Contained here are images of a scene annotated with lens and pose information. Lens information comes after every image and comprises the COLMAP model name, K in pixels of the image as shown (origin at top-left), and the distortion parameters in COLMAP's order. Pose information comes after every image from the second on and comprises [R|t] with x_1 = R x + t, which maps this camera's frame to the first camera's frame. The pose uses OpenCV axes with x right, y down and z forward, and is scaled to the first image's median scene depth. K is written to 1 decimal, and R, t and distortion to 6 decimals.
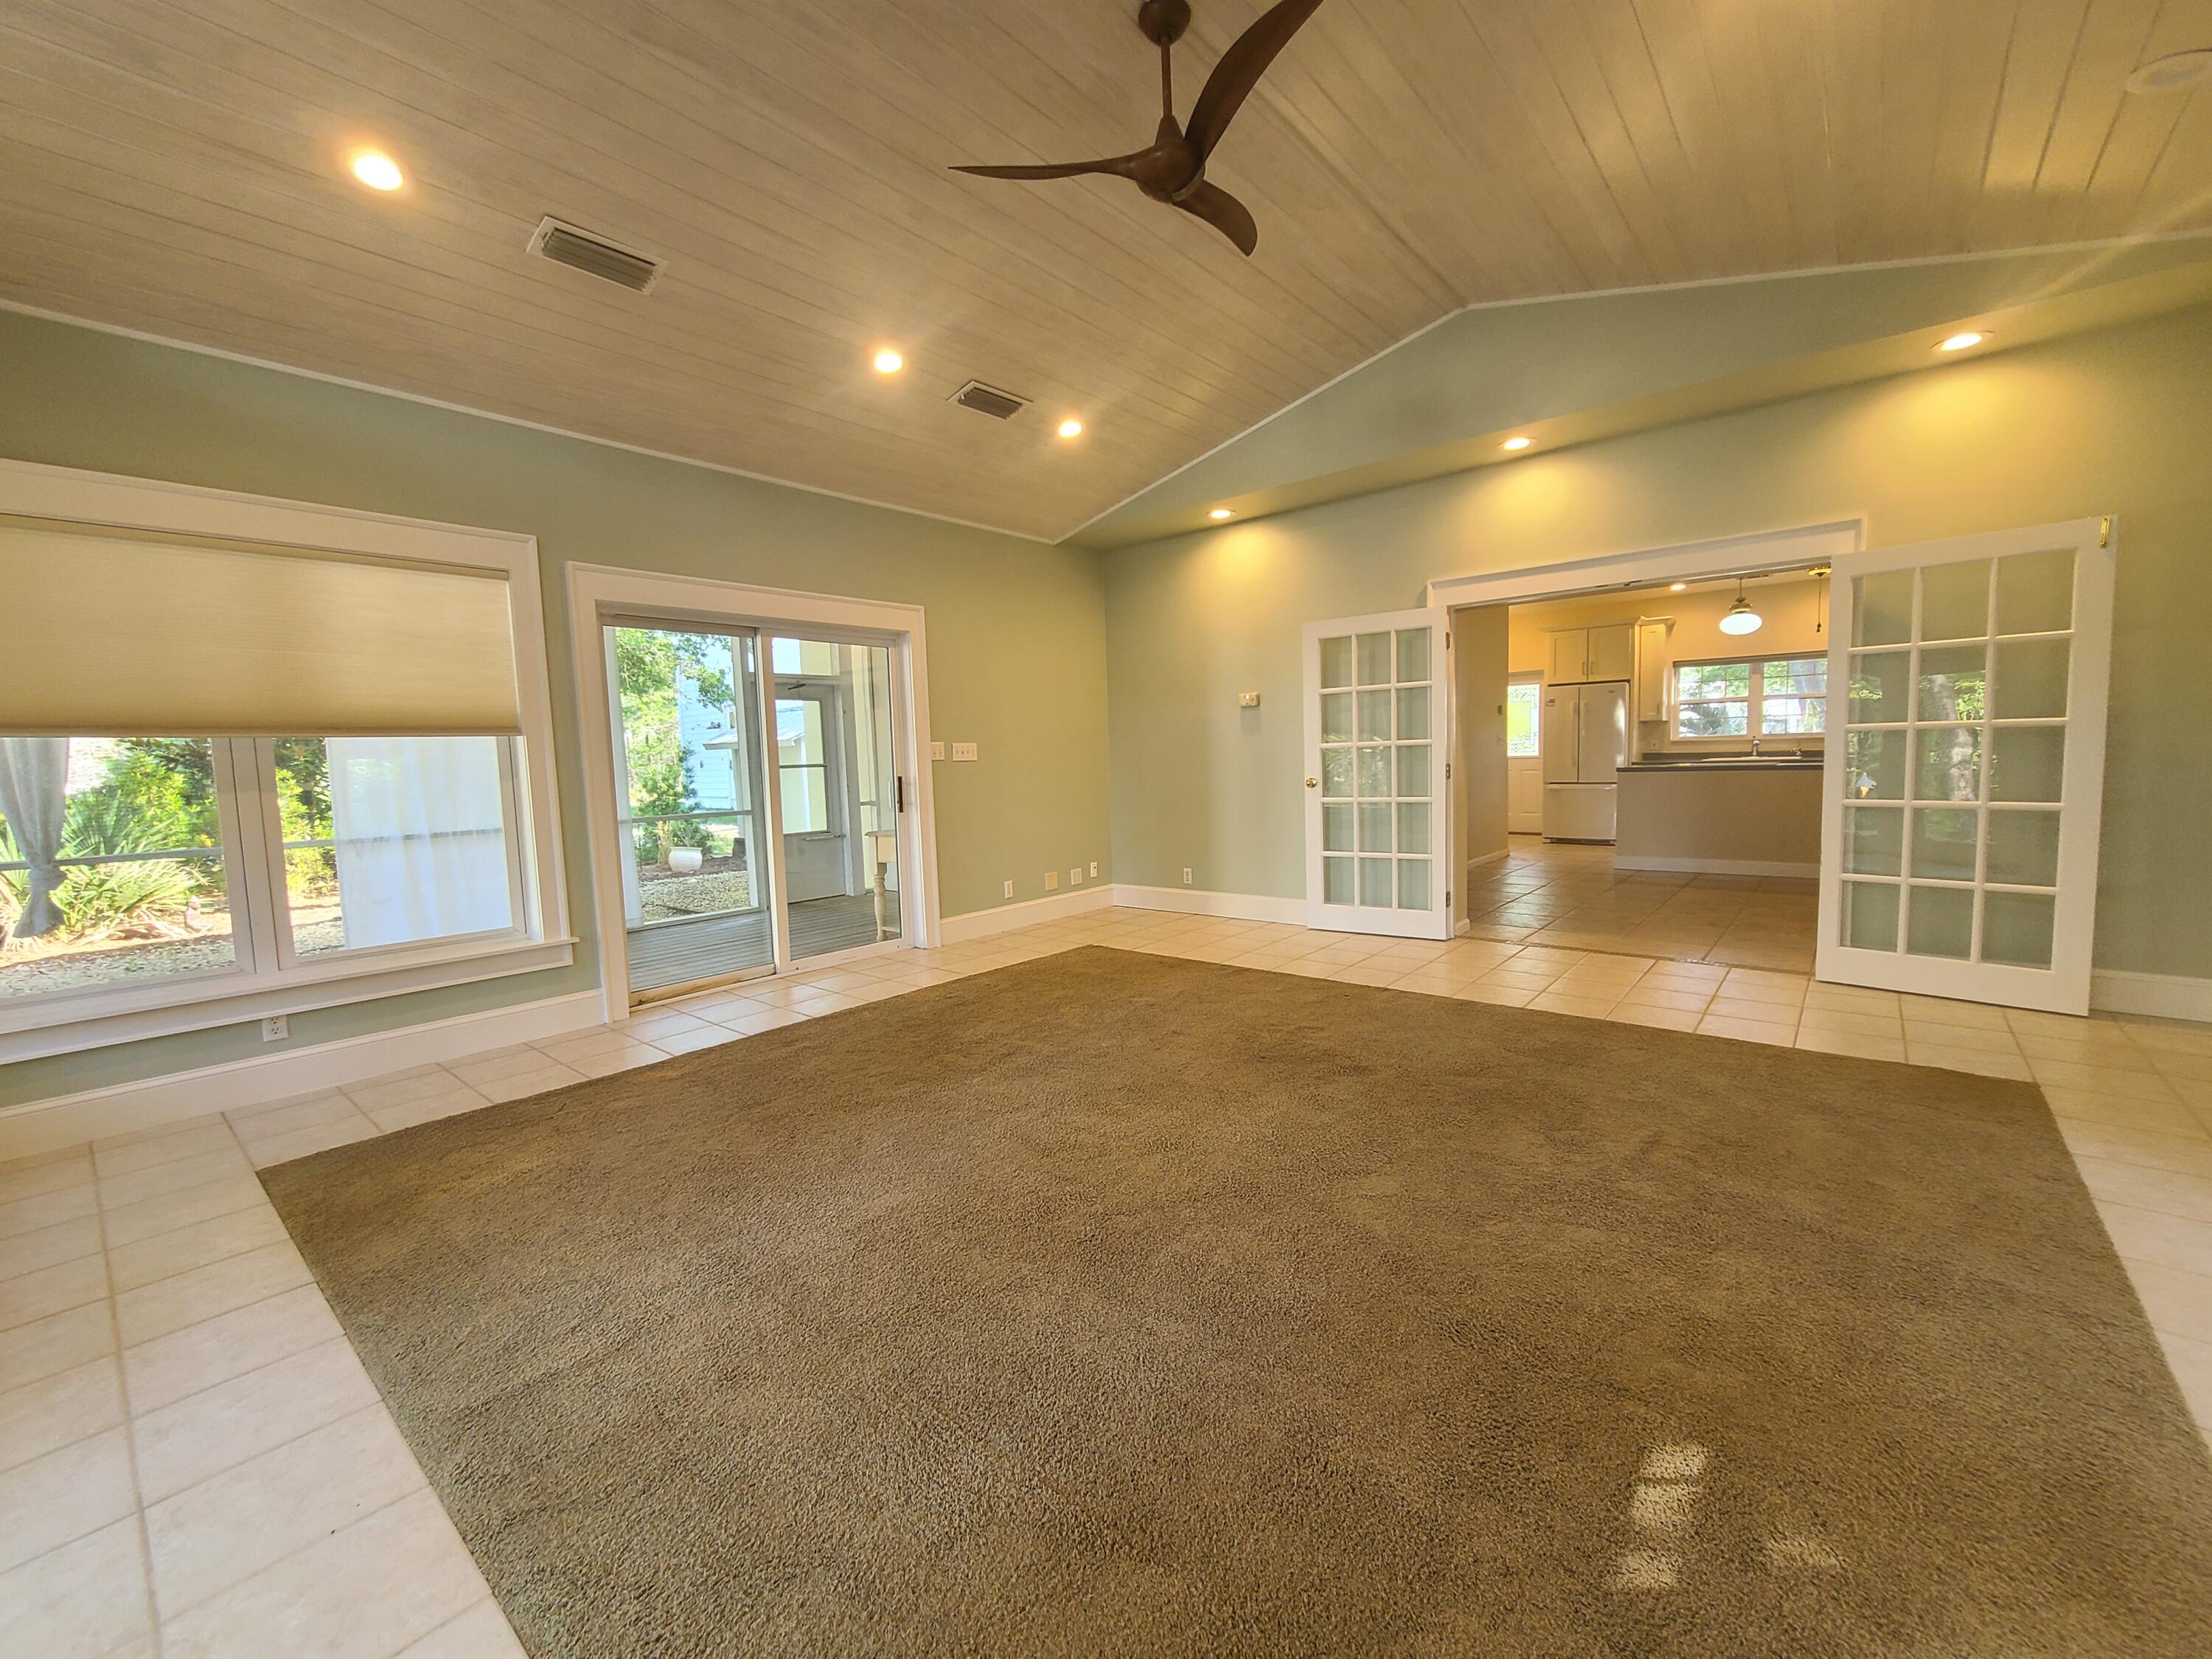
lens RADIAL K [[903.8, 0, 1106.0], [0, 903.8, 829.5], [0, 0, 1]] dist [-0.000631, 0.000036]
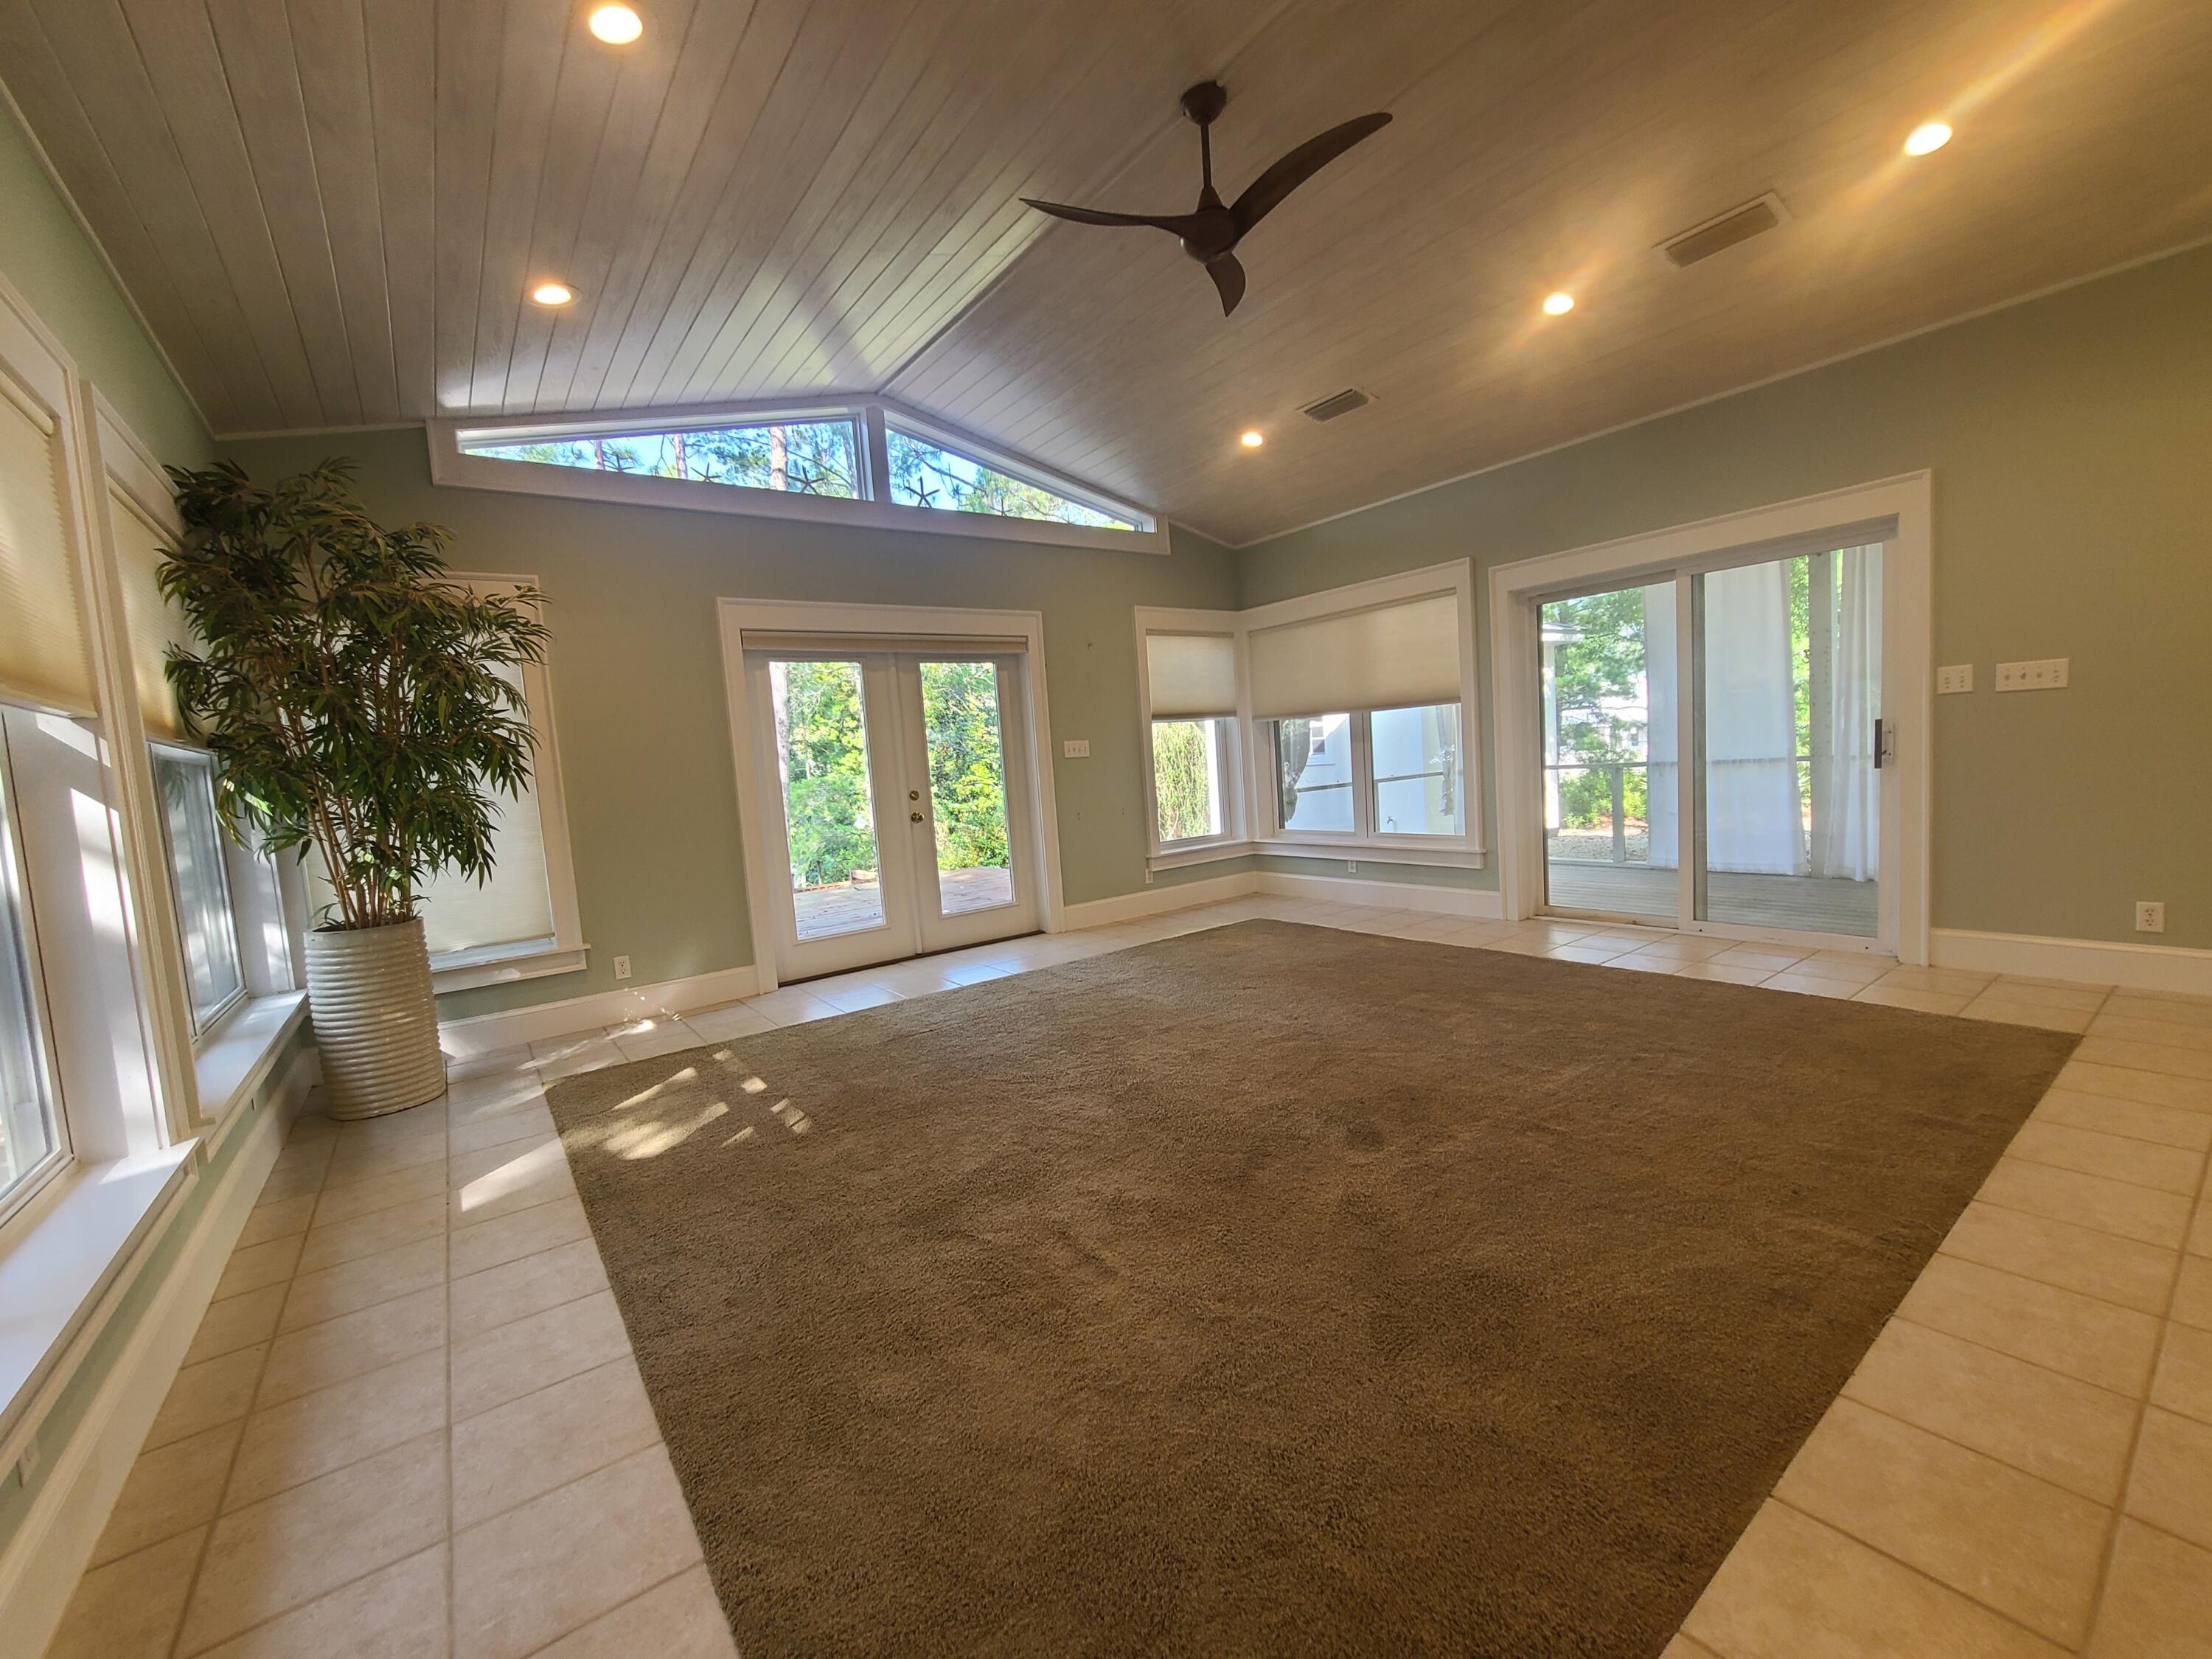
lens RADIAL K [[903.8, 0, 1106.0], [0, 903.8, 829.5], [0, 0, 1]] dist [-0.000631, 0.000036]
pose [[-0.233591, 0.124779, -0.964295, 0.613123], [-0.002344, 0.991656, 0.128887, -0.061178], [0.972332, 0.032368, -0.231349, 0.549834]]
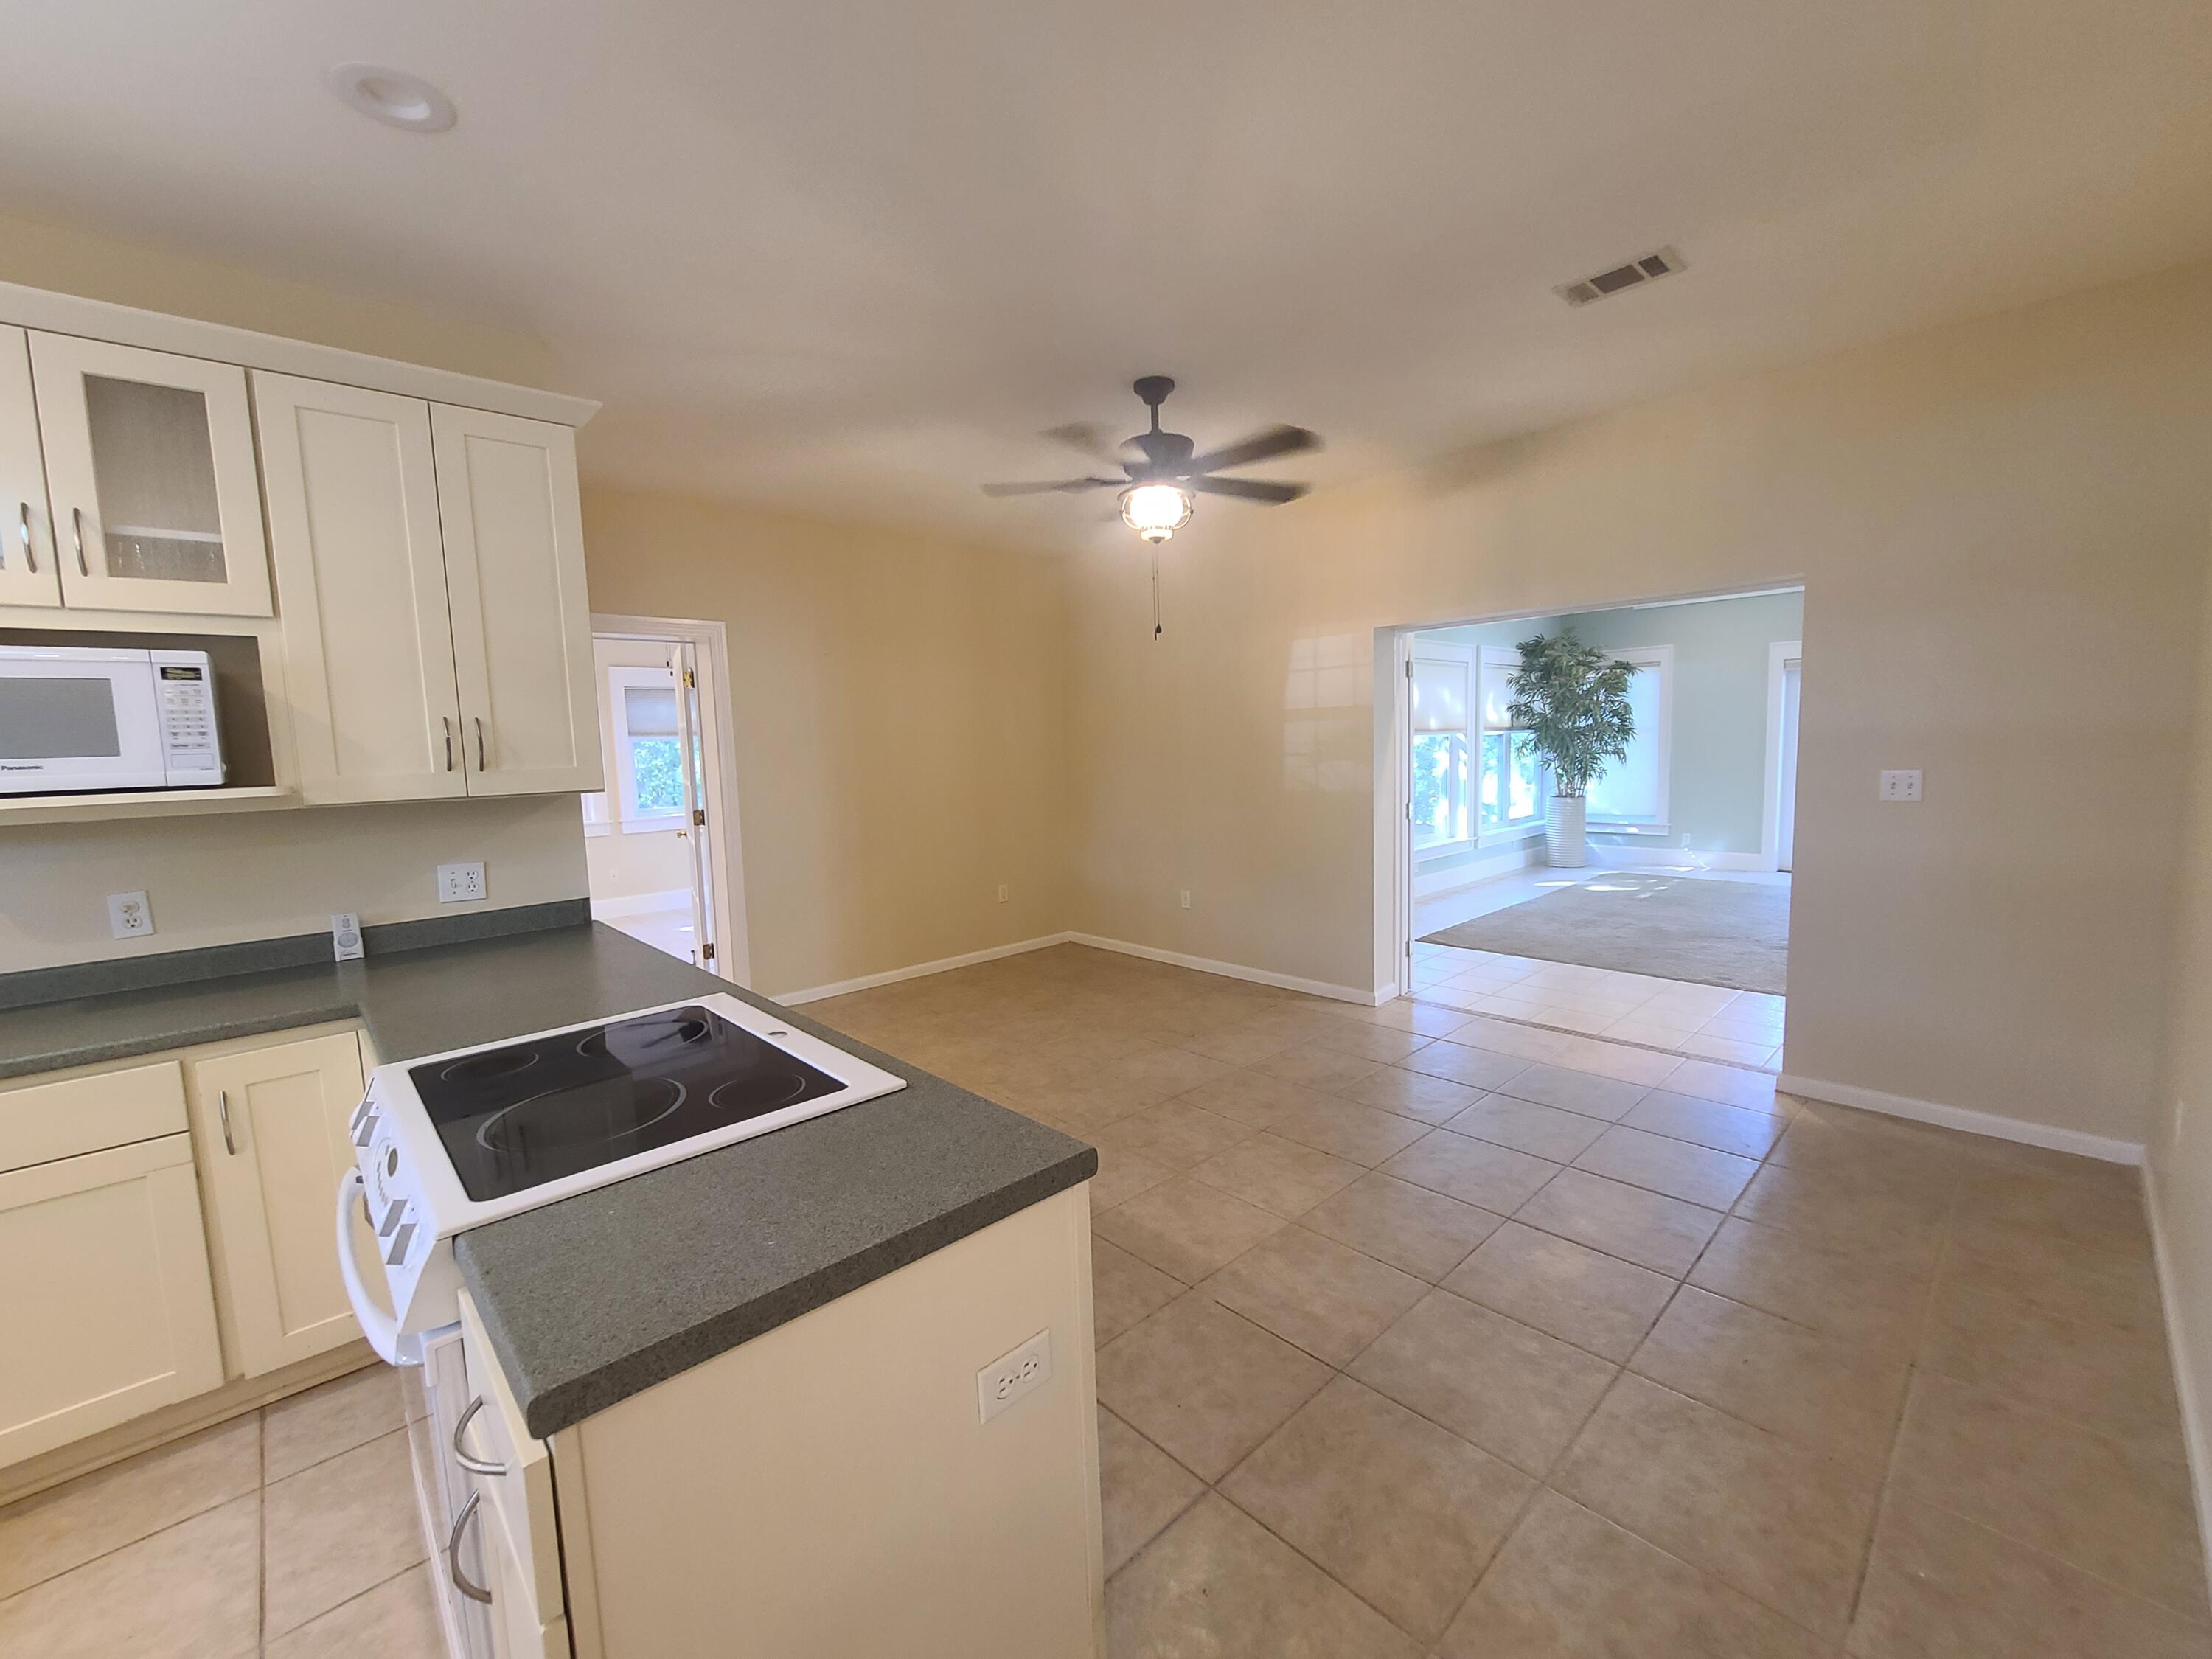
lens RADIAL K [[903.8, 0, 1106.0], [0, 903.8, 829.5], [0, 0, 1]] dist [-0.000631, 0.000036]
pose [[-0.991534, 0.045368, 0.121661, 0.763606], [0.066577, 0.982068, 0.176382, -0.189485], [-0.111477, 0.182989, -0.976774, 1.528981]]
